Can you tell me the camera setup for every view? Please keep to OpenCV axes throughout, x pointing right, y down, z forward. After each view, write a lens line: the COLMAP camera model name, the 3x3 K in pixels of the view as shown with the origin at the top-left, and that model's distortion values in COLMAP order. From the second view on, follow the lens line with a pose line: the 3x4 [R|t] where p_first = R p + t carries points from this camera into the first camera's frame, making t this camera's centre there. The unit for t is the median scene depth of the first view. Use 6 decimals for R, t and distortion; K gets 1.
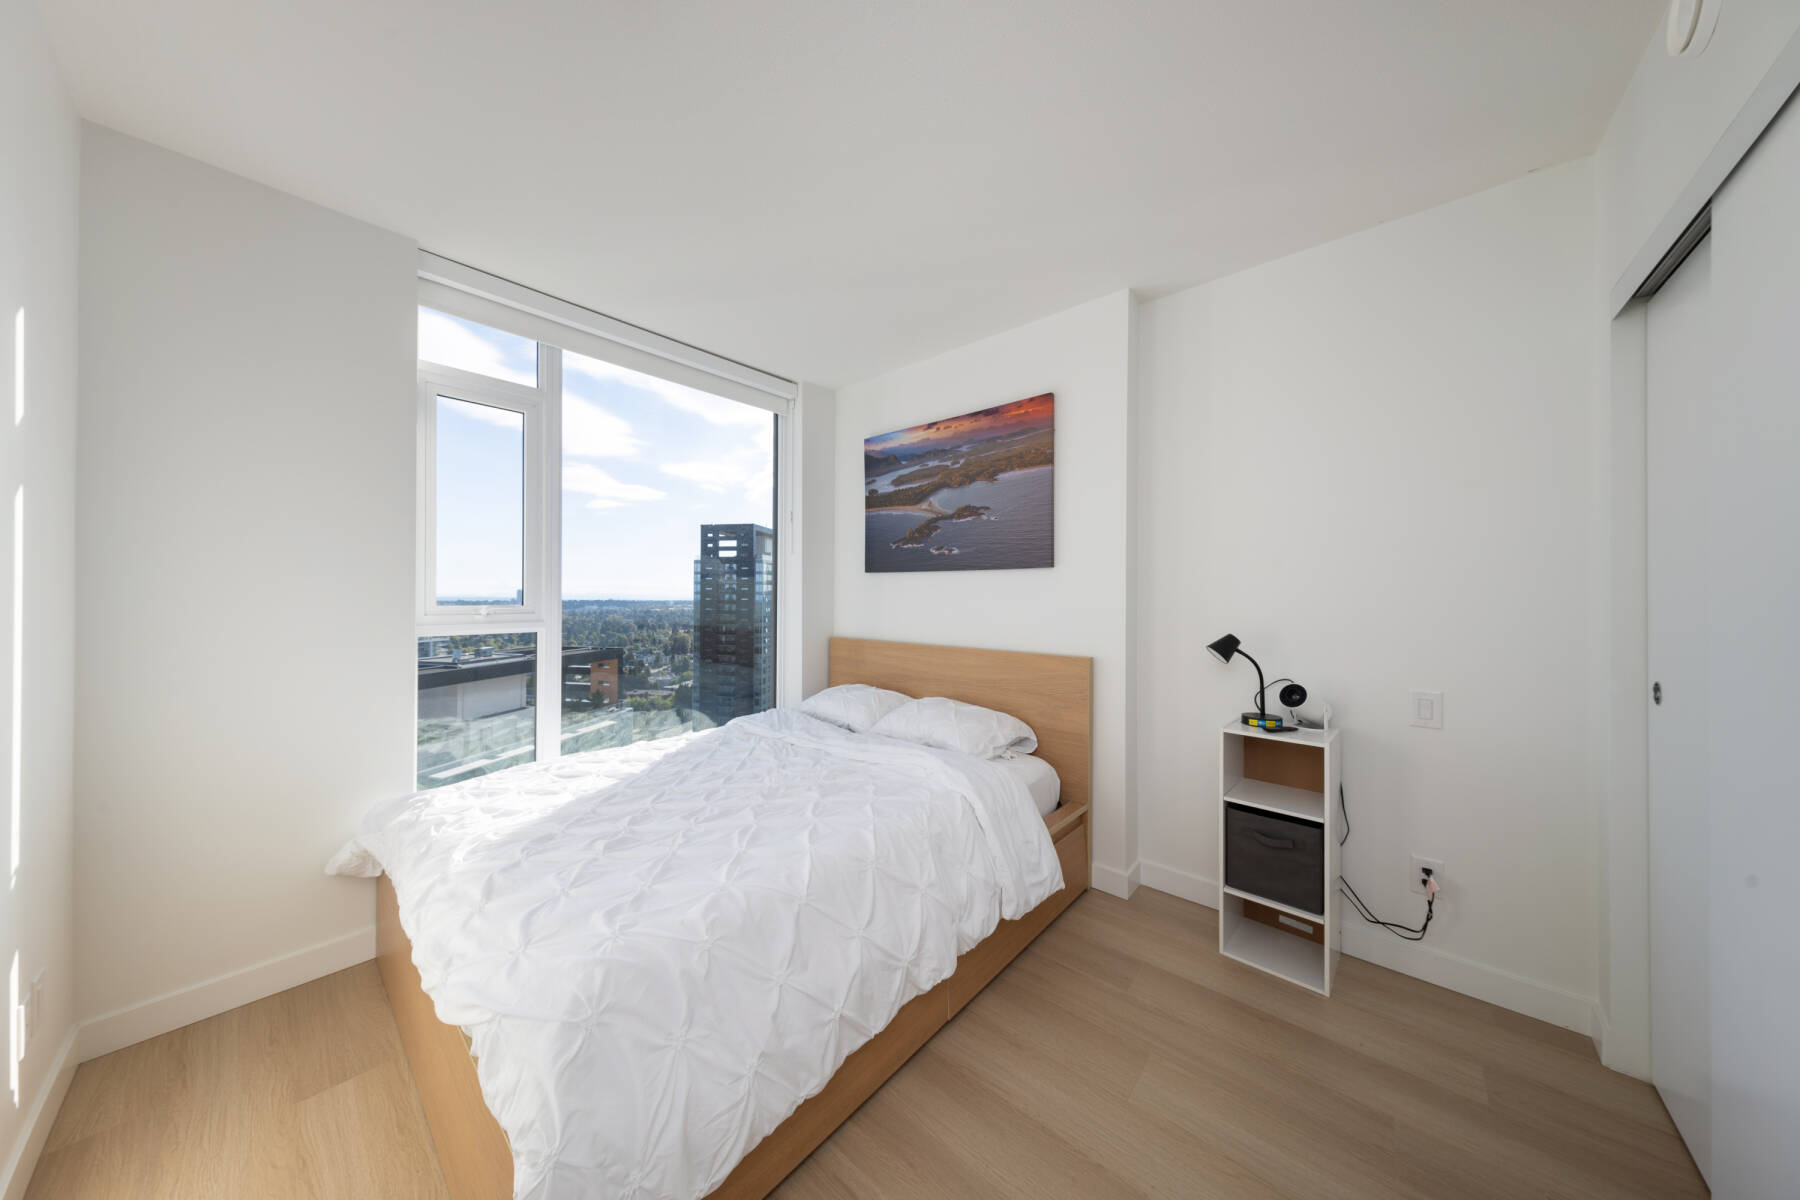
lens RADIAL K [[552.8, 0, 900.0], [0, 552.8, 600.0], [0, 0, 1]] dist [0.004951, -0.000047]
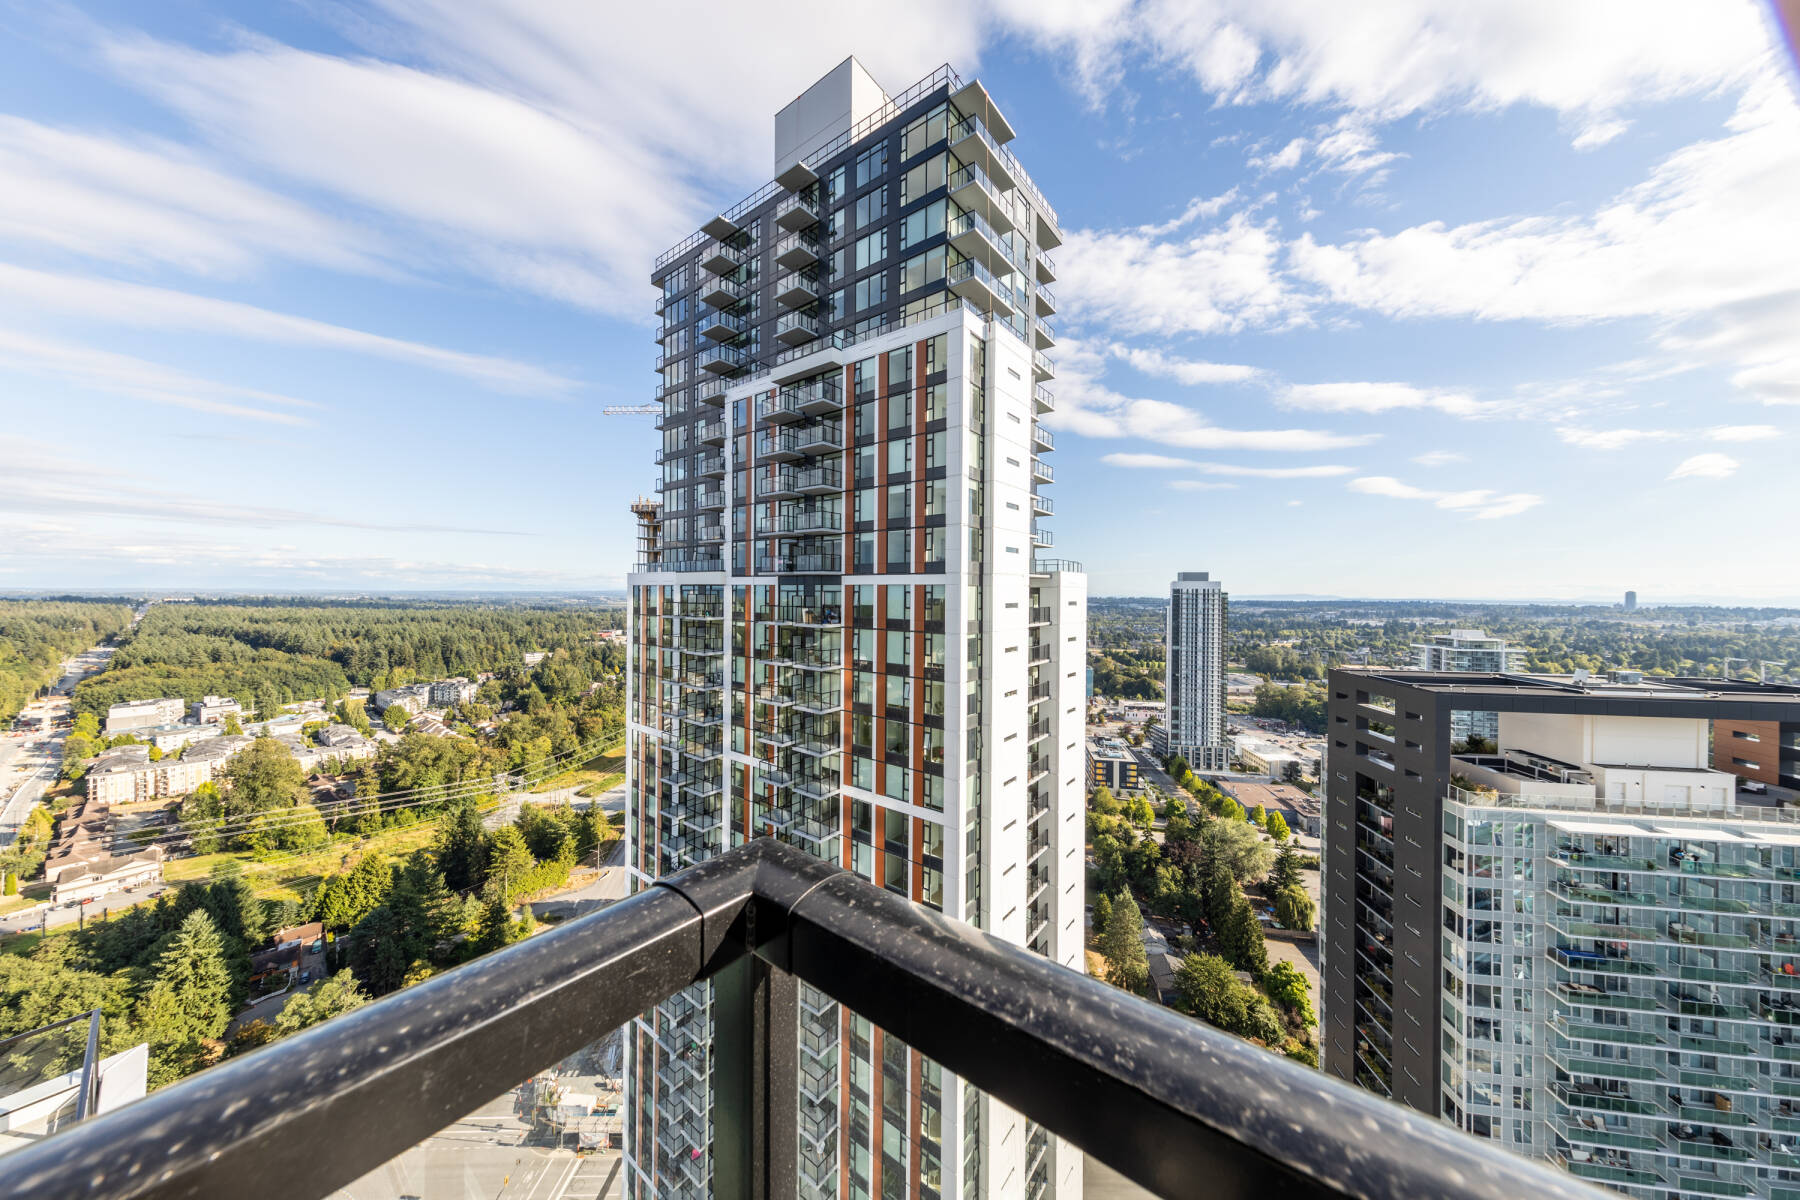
lens RADIAL K [[561.3, 0, 898.7], [0, 561.3, 594.7], [0, 0, 1]] dist [0.006044, -0.000191]
pose [[0.059284, -0.000157, -0.998241, -1.610535], [-0.014277, 0.999898, -0.001005, -0.029343], [0.998139, 0.014311, 0.059276, -0.118658]]
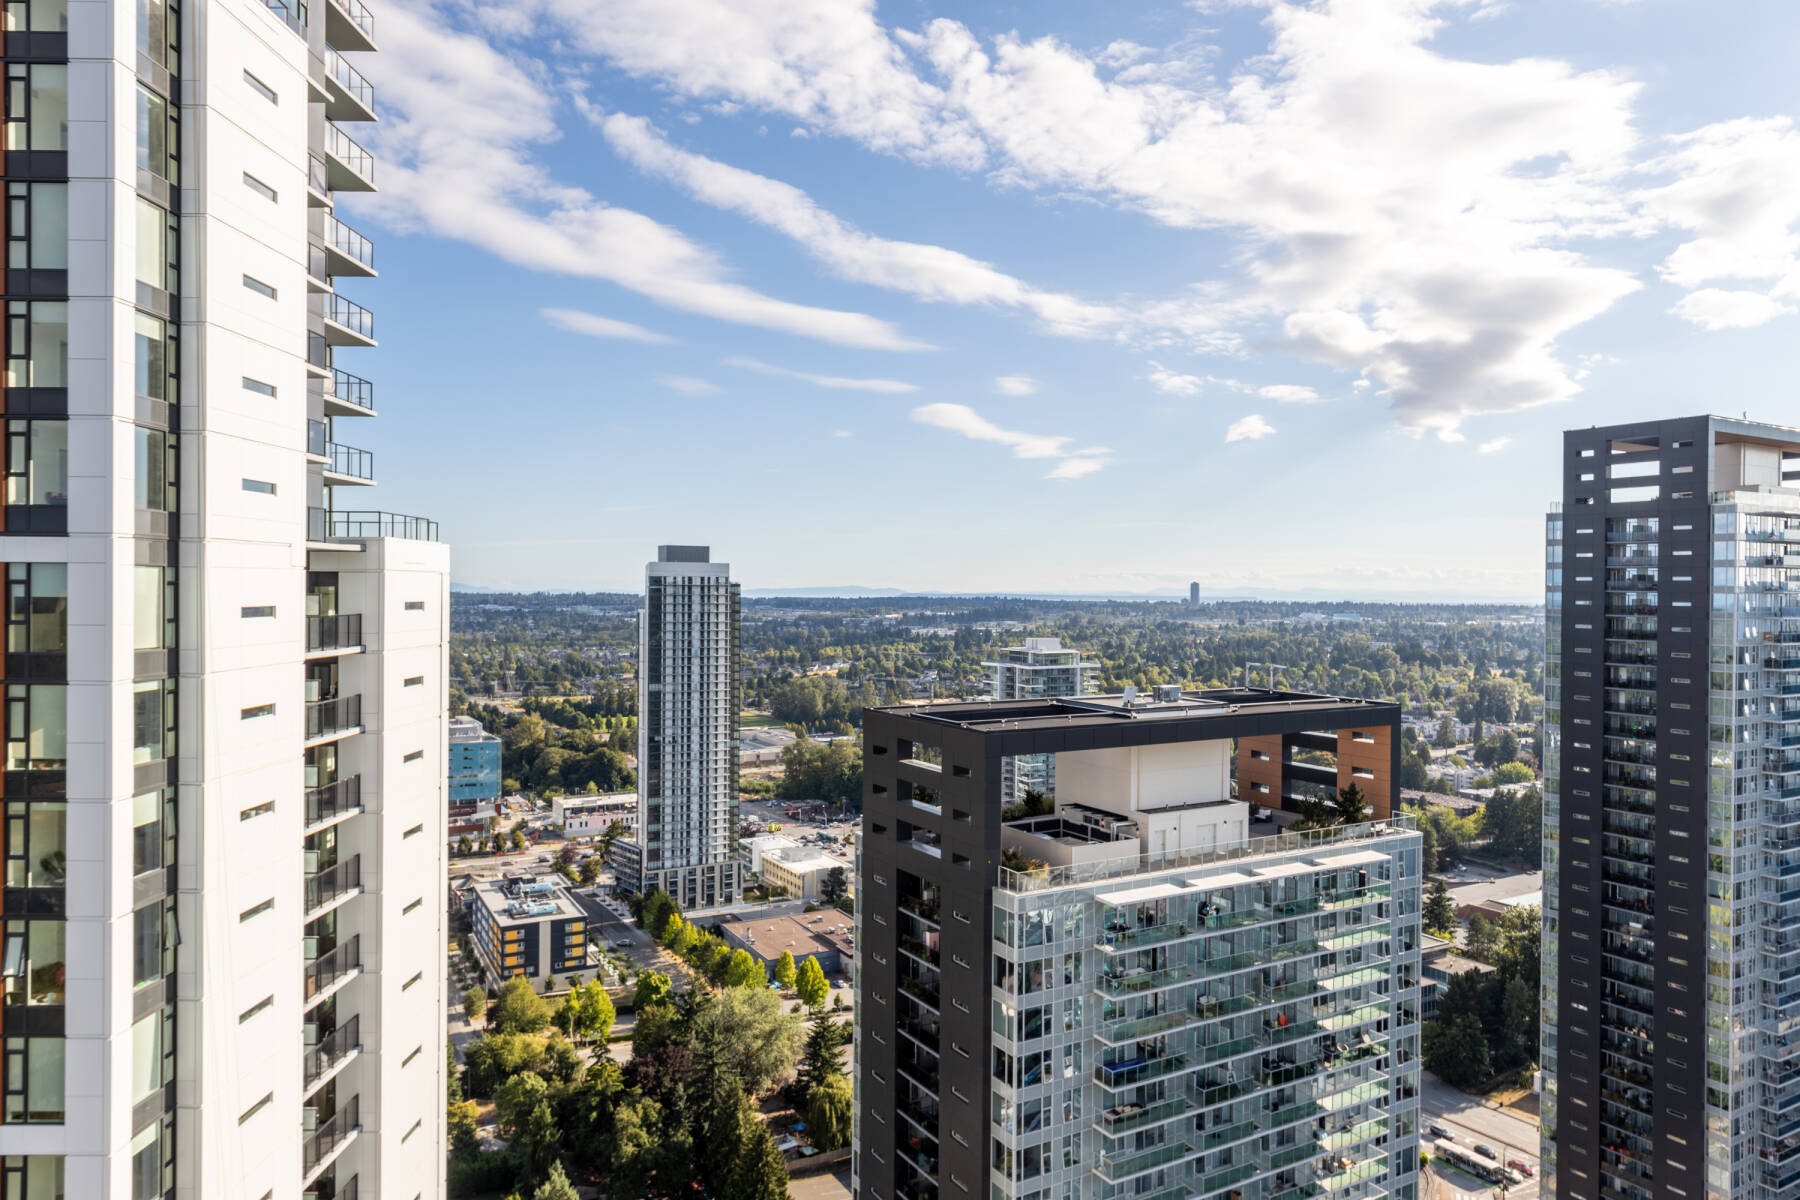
lens RADIAL K [[1158.4, 0, 899.5], [0, 1158.4, 595.1], [0, 0, 1]] dist [0.004151, 0.001160]
pose [[0.660126, 0.003982, -0.751144, -1.160242], [-0.008971, 0.999956, -0.002583, -0.027527], [0.751101, 0.008443, 0.660133, 0.369214]]
